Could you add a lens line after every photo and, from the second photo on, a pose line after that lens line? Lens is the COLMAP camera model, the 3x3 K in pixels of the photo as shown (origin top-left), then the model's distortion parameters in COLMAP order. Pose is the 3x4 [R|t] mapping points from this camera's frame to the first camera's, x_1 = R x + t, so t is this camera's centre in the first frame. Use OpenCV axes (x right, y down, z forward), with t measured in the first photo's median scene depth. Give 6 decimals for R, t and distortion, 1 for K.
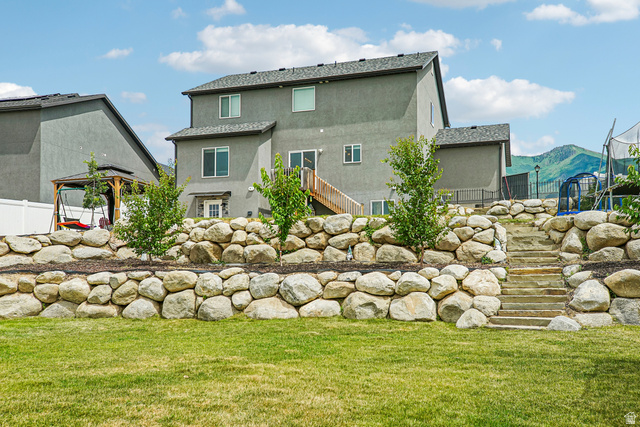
lens RADIAL K [[631.0, 0, 321.2], [0, 631.0, 235.2], [0, 0, 1]] dist [0.113712, 0.000283]
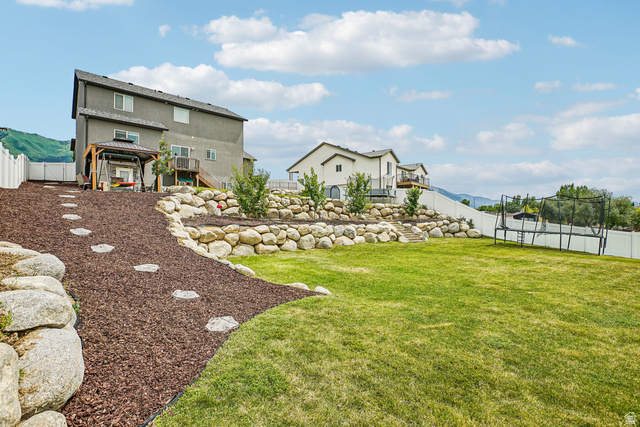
lens RADIAL K [[295.6, 0, 324.5], [0, 295.6, 215.5], [0, 0, 1]] dist [-0.041238, 0.021675]
pose [[0.478833, 0.009448, 0.877855, -0.925013], [-0.070633, 0.997115, 0.027796, 0.001307], [-0.875060, -0.075315, 0.478119, 0.499513]]
